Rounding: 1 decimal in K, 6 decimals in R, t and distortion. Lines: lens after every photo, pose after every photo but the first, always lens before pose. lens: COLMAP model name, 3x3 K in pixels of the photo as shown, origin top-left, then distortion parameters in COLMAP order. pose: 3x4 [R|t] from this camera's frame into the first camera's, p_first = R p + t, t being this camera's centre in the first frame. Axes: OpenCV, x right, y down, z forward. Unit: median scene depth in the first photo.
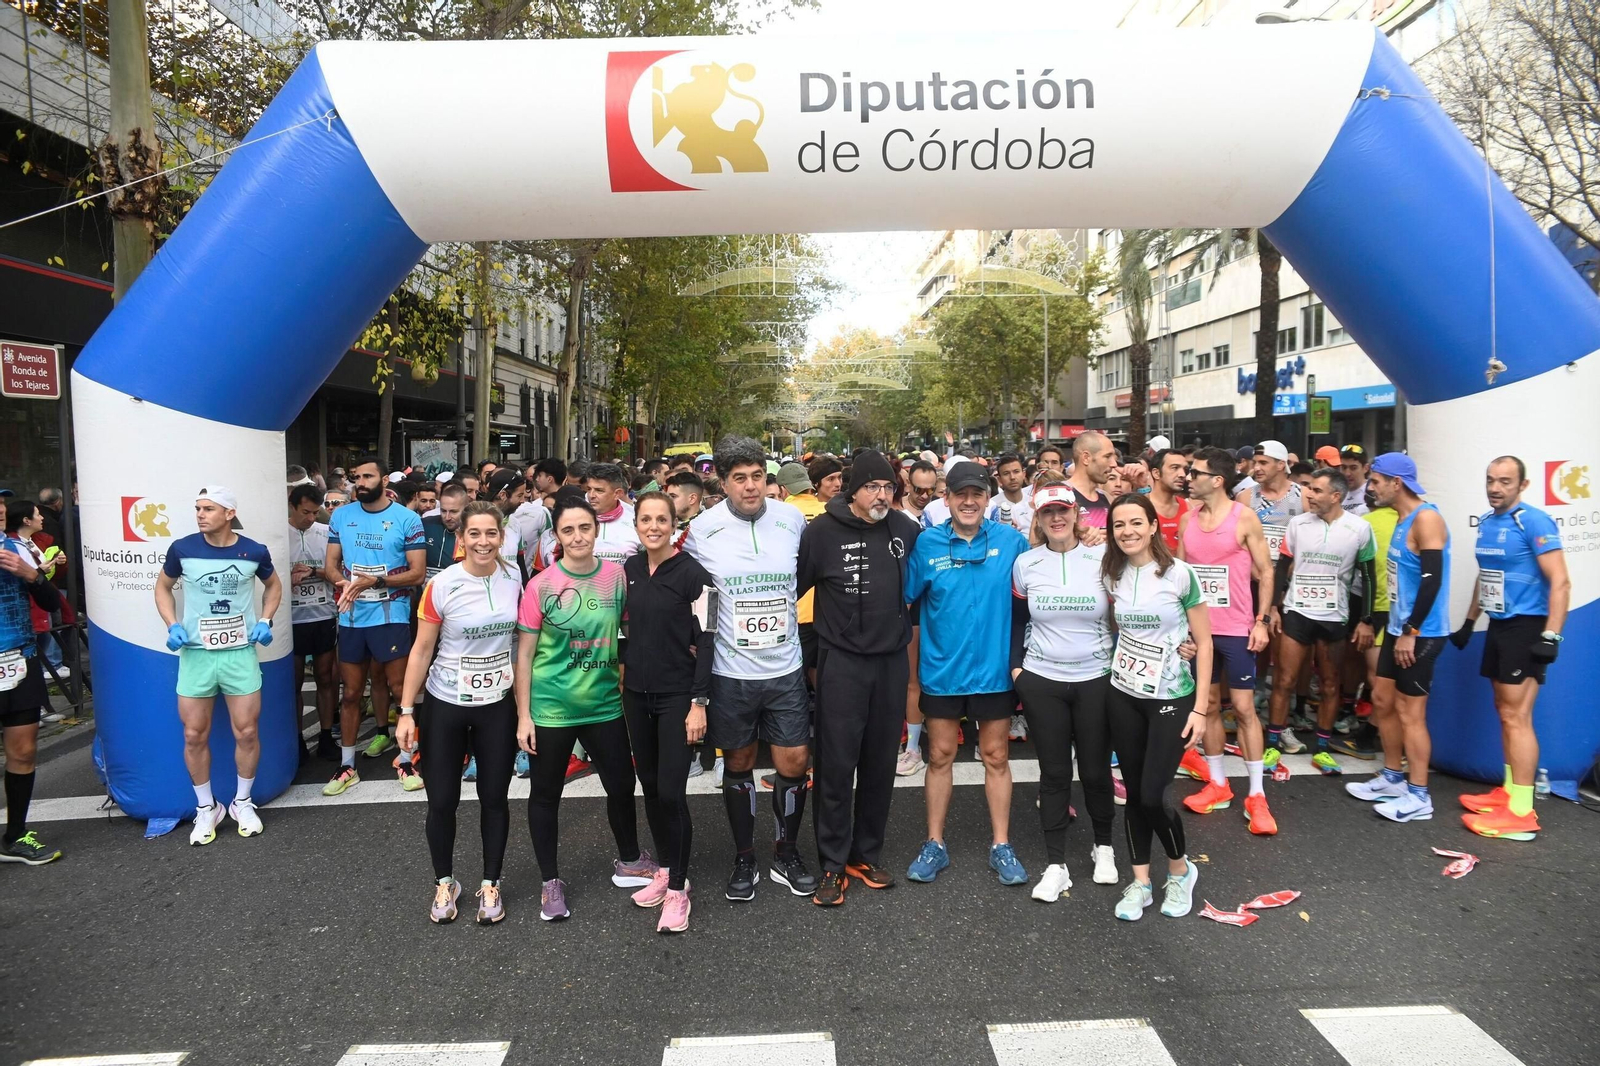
lens RADIAL K [[1077.1, 0, 798.4], [0, 1077.1, 523.7], [0, 0, 1]] dist [-0.114280, 0.093748]
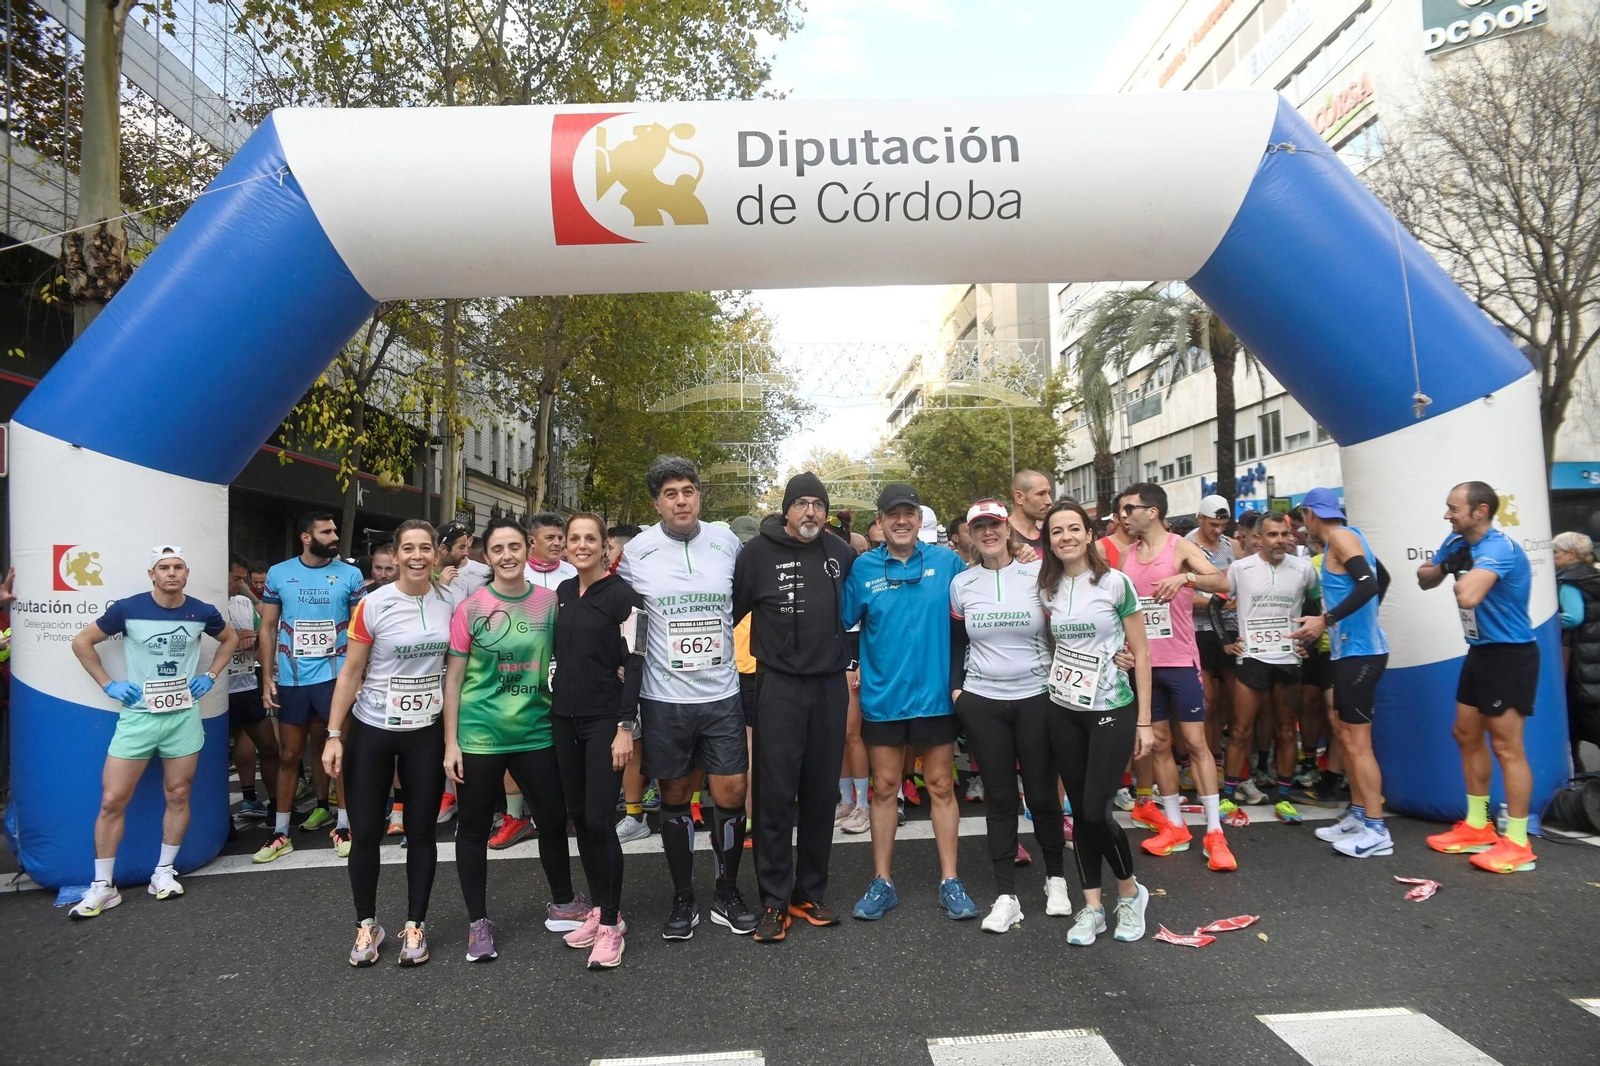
lens RADIAL K [[1077.1, 0, 798.4], [0, 1077.1, 523.7], [0, 0, 1]] dist [-0.114280, 0.093748]
pose [[0.999618, -0.013771, 0.023948, 0.030378], [0.016493, 0.992946, -0.117419, 0.080851], [-0.022162, 0.117769, 0.992794, 0.006994]]
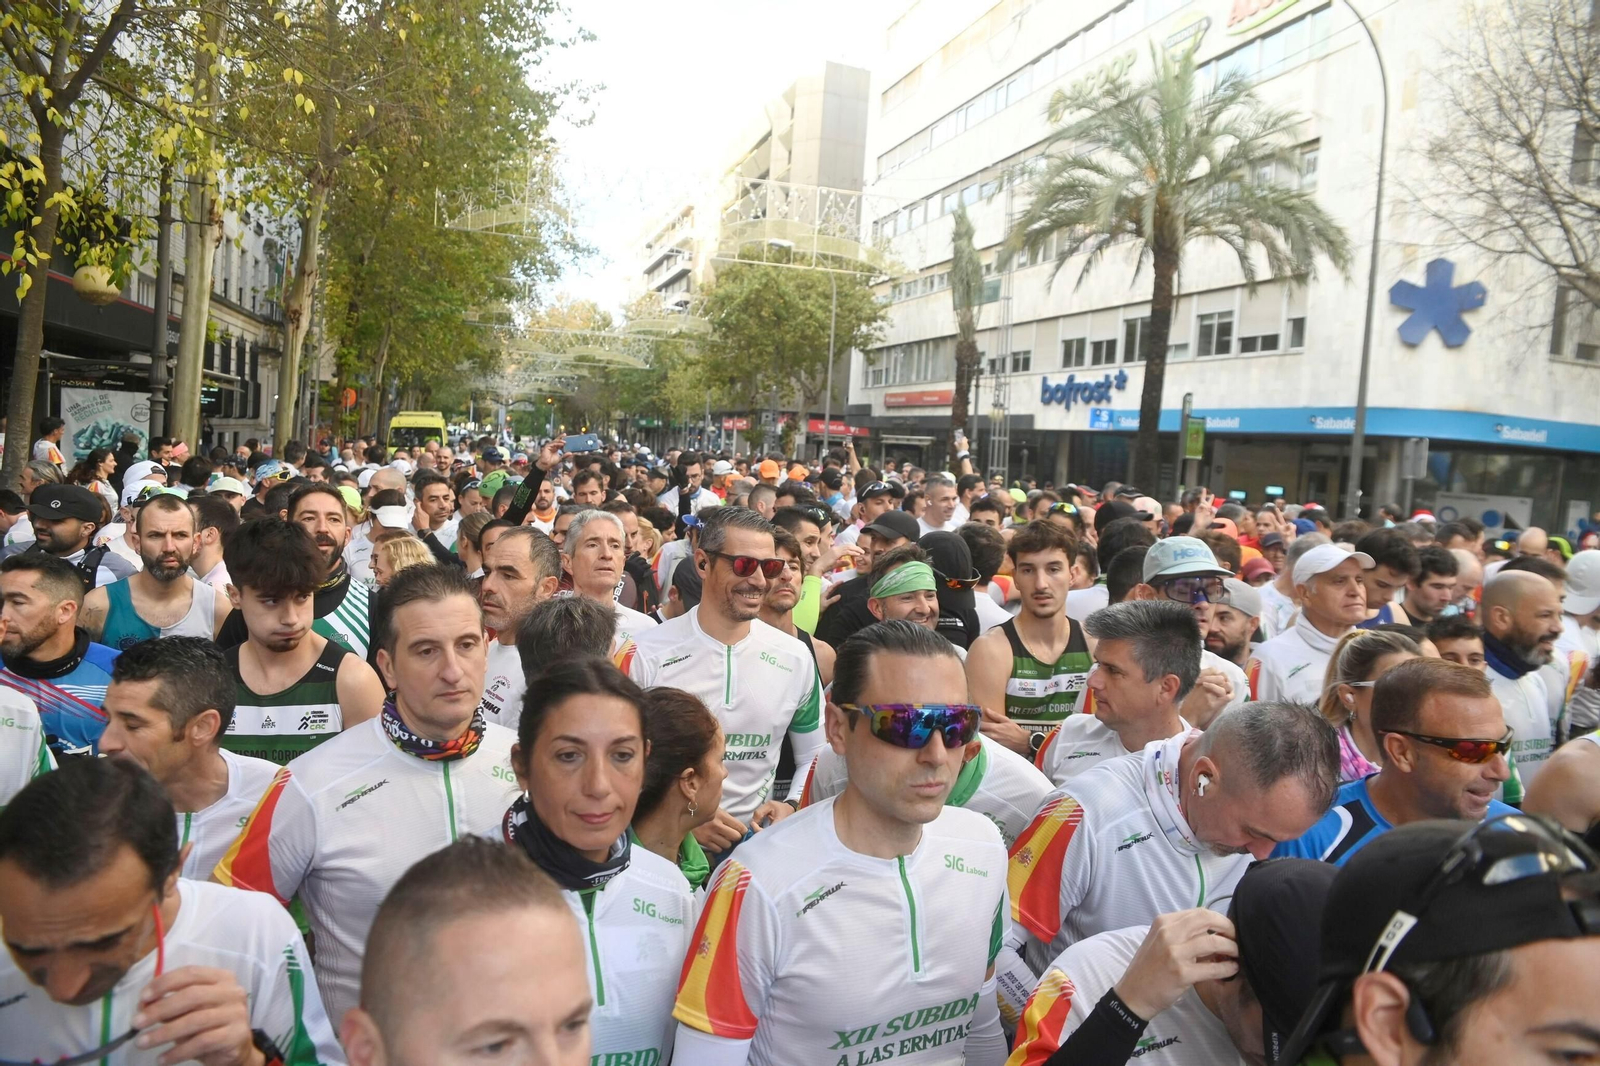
lens RADIAL K [[1077.1, 0, 798.4], [0, 1077.1, 523.7], [0, 0, 1]] dist [-0.114280, 0.093748]
pose [[0.958370, 0.047293, 0.281585, -0.433516], [-0.052035, 0.998601, 0.009383, -0.097338], [-0.280747, -0.023644, 0.959491, 1.045890]]
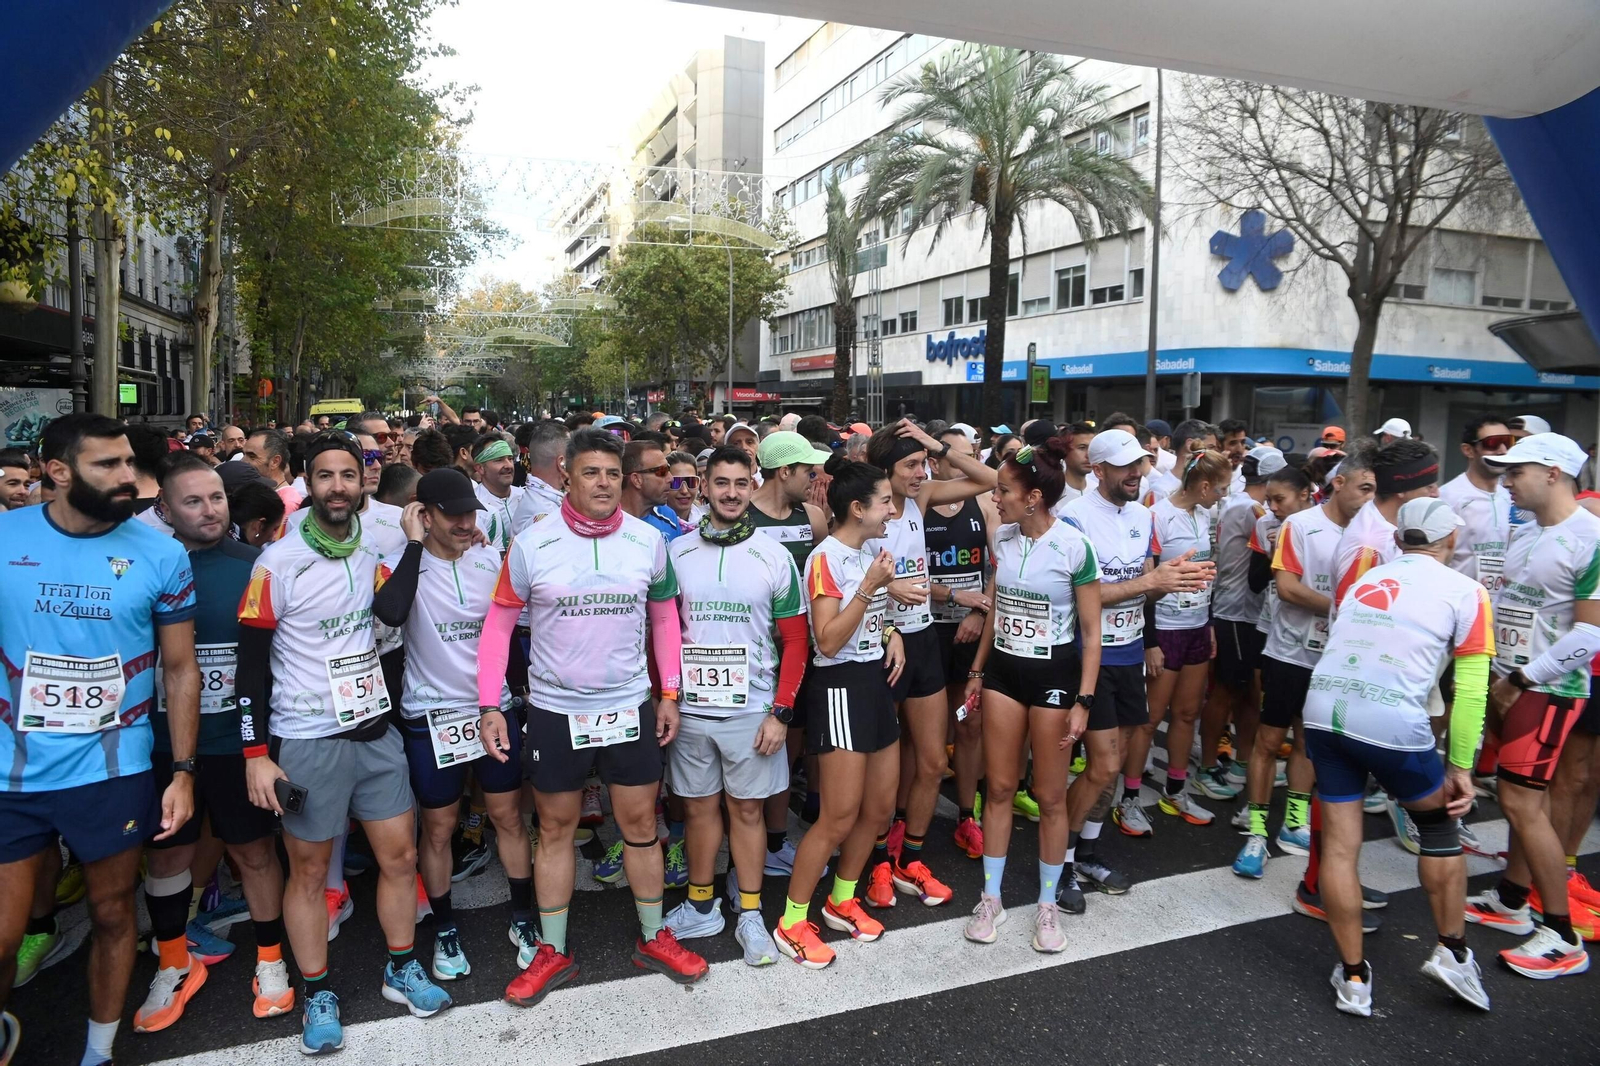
lens RADIAL K [[1076.2, 0, 784.9], [0, 1076.2, 524.2], [0, 0, 1]] dist [-0.111093, 0.088560]
pose [[0.947898, -0.012394, 0.318334, -0.290593], [0.000747, 0.999327, 0.036686, -0.036135], [-0.318574, -0.034537, 0.947269, 0.545931]]
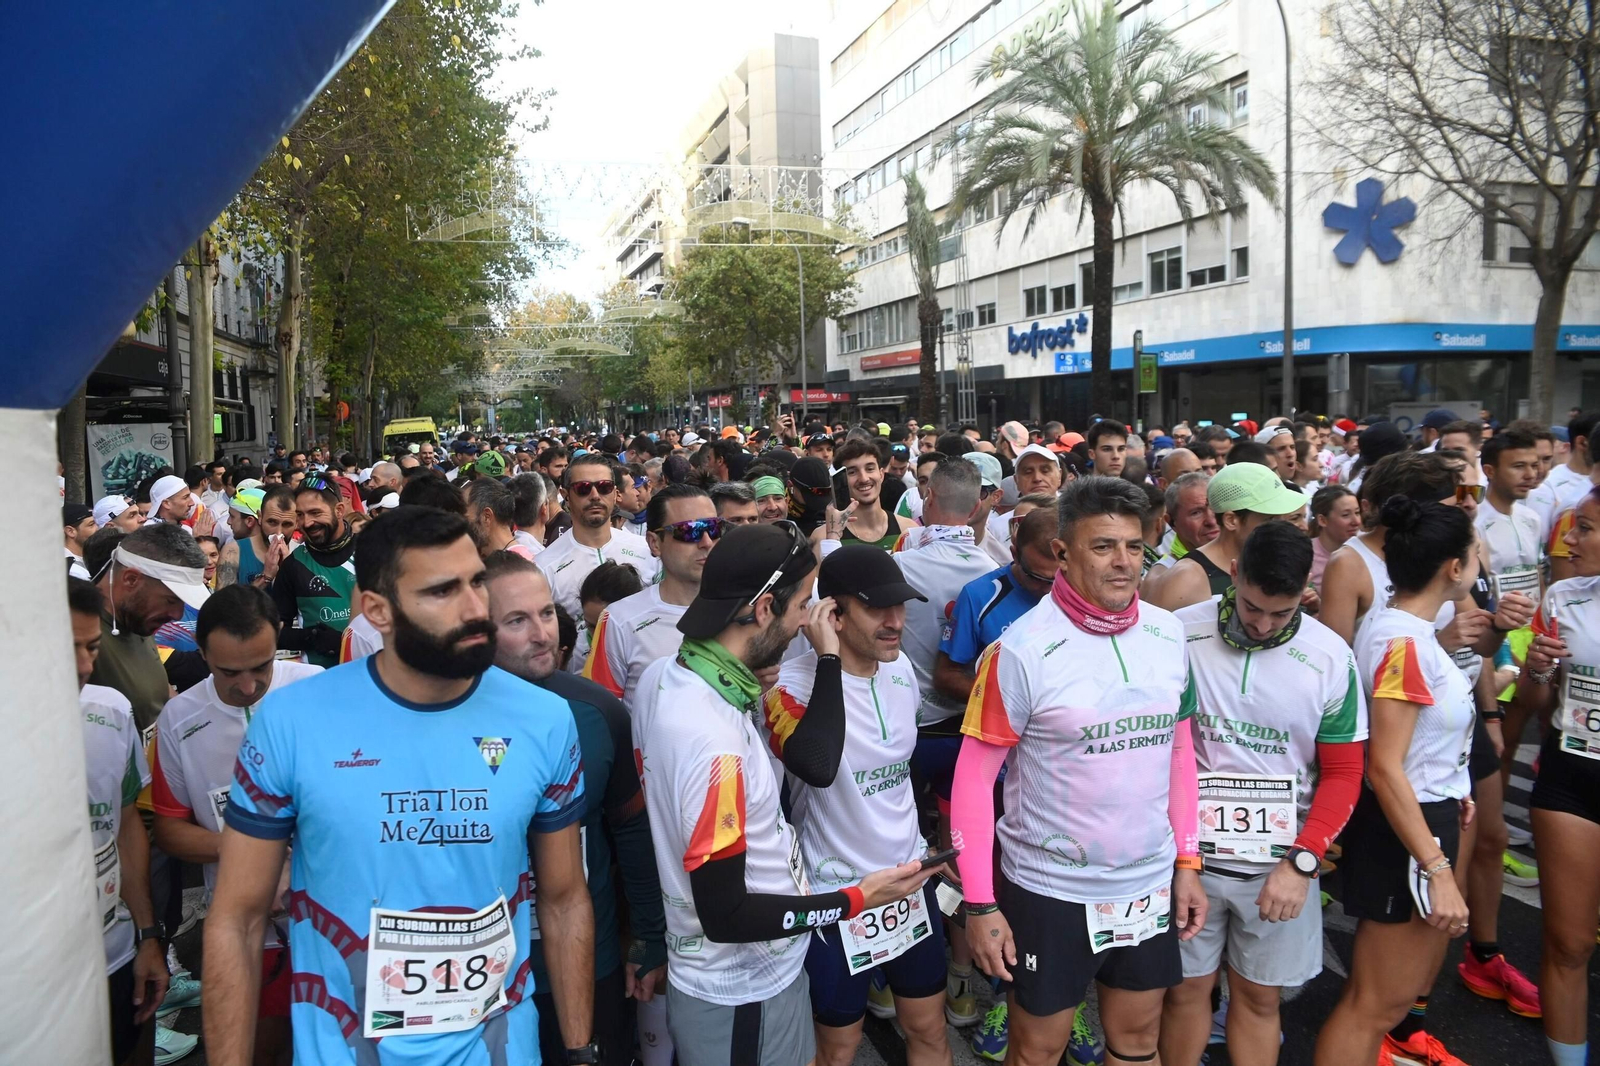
lens RADIAL K [[1076.2, 0, 784.9], [0, 1076.2, 524.2], [0, 0, 1]] dist [-0.111093, 0.088560]
pose [[0.961541, -0.049081, 0.270241, -0.427606], [0.040884, 0.998519, 0.035881, -0.070437], [-0.271602, -0.023453, 0.962124, 0.790429]]
